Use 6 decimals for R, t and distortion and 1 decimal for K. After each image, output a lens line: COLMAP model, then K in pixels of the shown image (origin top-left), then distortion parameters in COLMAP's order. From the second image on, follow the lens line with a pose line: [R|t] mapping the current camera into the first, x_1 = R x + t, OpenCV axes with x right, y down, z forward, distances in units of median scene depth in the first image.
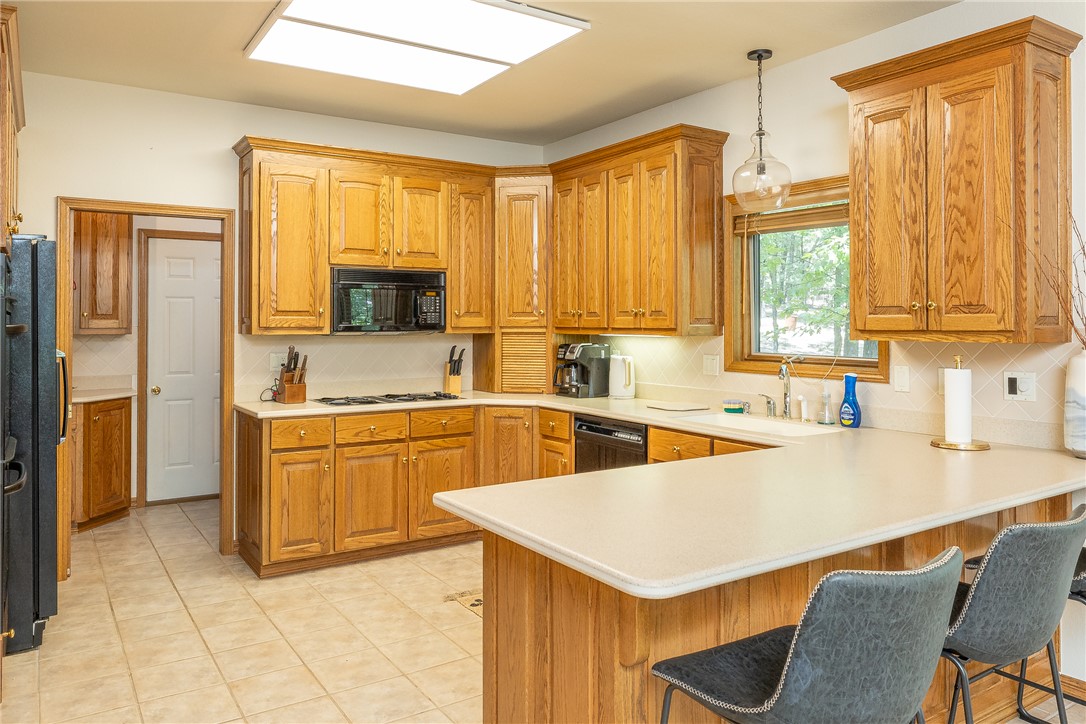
lens RADIAL K [[770.7, 0, 521.5], [0, 770.7, 315.5], [0, 0, 1]] dist [-0.002661, -0.000318]
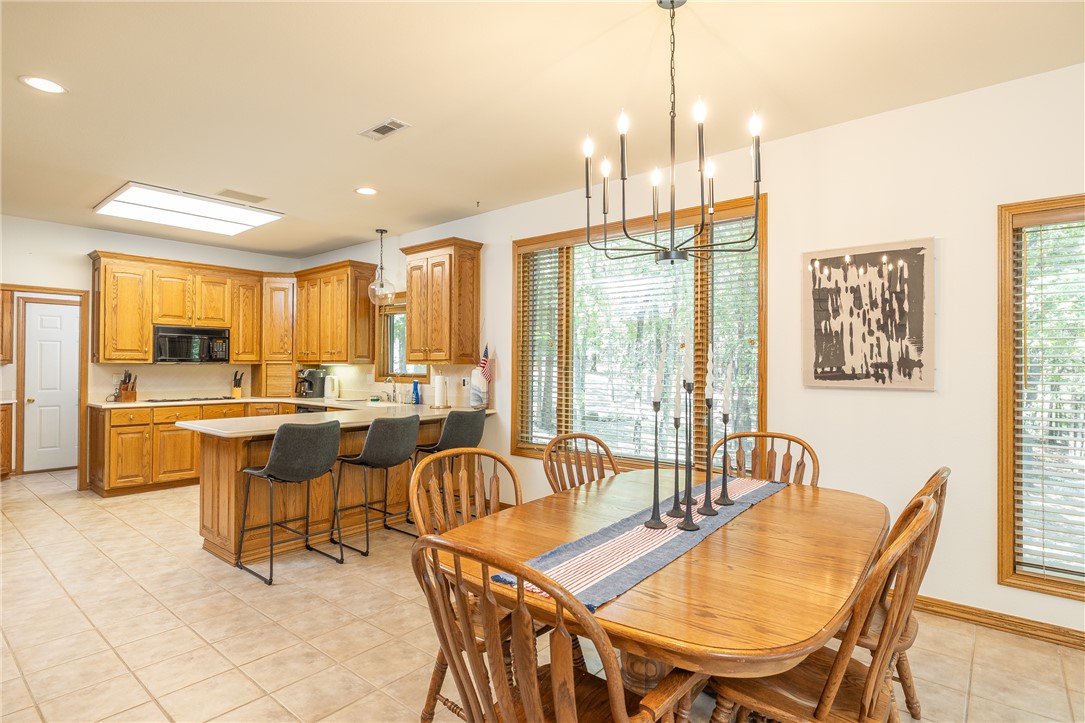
lens RADIAL K [[558.9, 0, 542.5], [0, 558.9, 361.5], [0, 0, 1]] dist [-0.006079, 0.000043]
pose [[0.952768, 0.005983, 0.303640, 0.220750], [-0.006454, 0.999979, 0.000546, 0.014264], [-0.303630, -0.002480, 0.952787, -0.502197]]
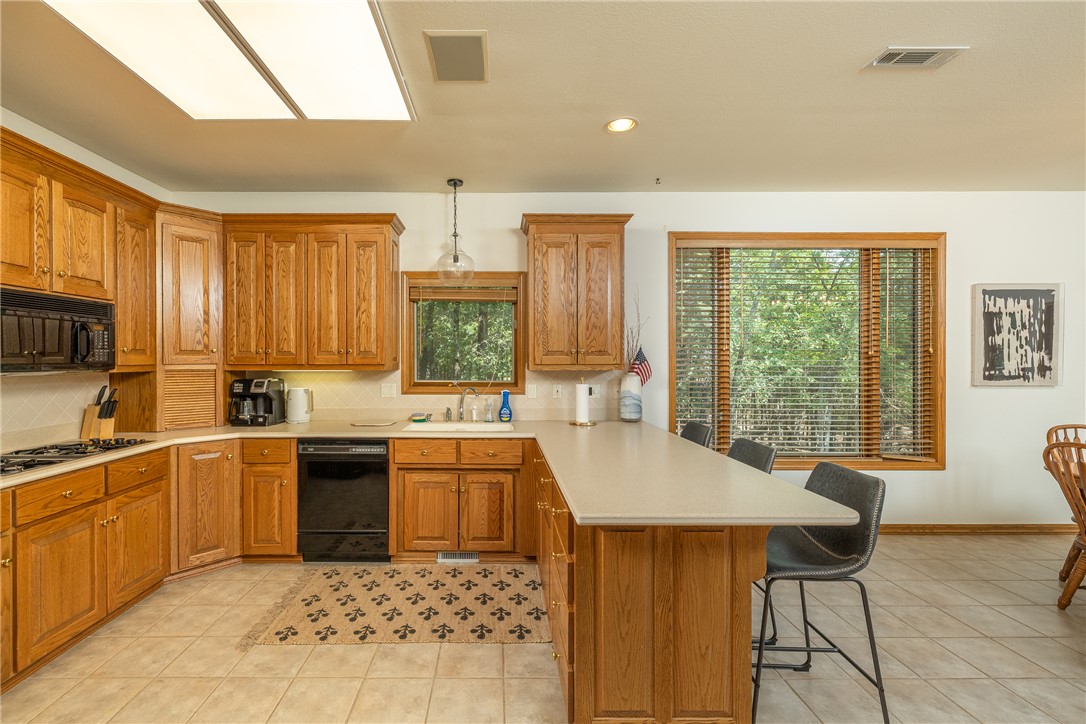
lens RADIAL K [[473.1, 0, 503.4], [0, 473.1, 362.6], [0, 0, 1]] dist [-0.000391, 0.000015]
pose [[0.531997, -0.004302, 0.846735, -0.353858], [-0.007268, 0.999927, 0.009647, 0.003473], [-0.846715, -0.011287, 0.531927, 0.349948]]
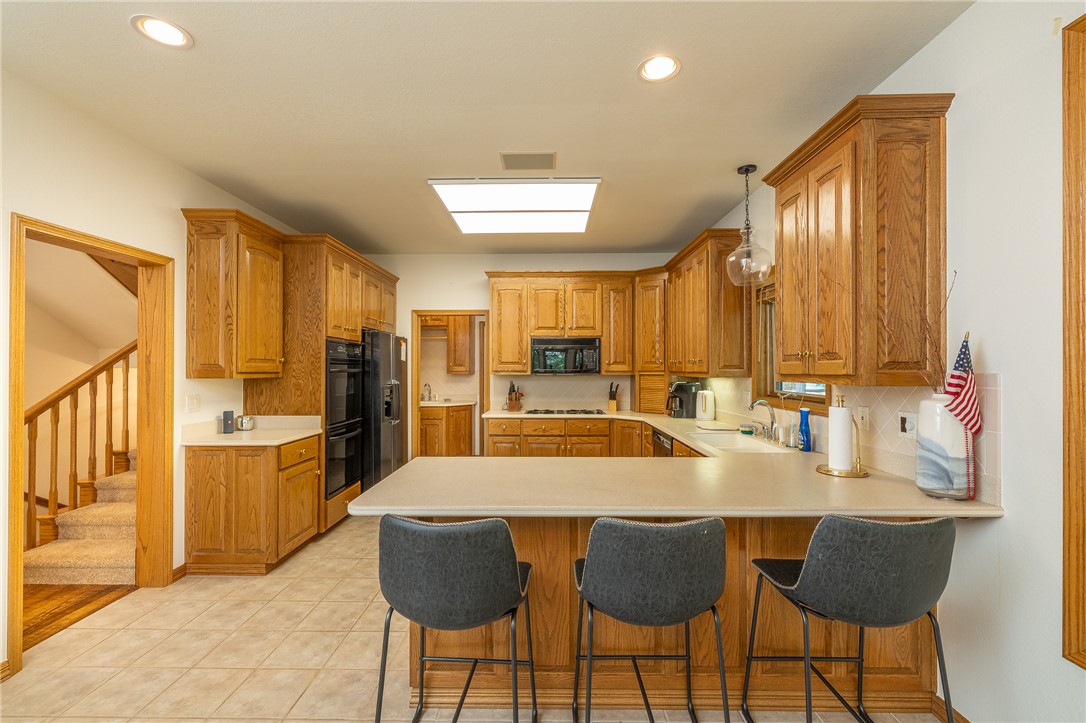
lens RADIAL K [[462.5, 0, 537.9], [0, 462.5, 367.9], [0, 0, 1]] dist [0.001023, 0.000289]
pose [[0.835144, -0.001066, -0.550031, 0.371014], [0.005451, 0.999965, 0.006338, 0.001421], [0.550005, -0.008291, 0.835120, 0.099109]]
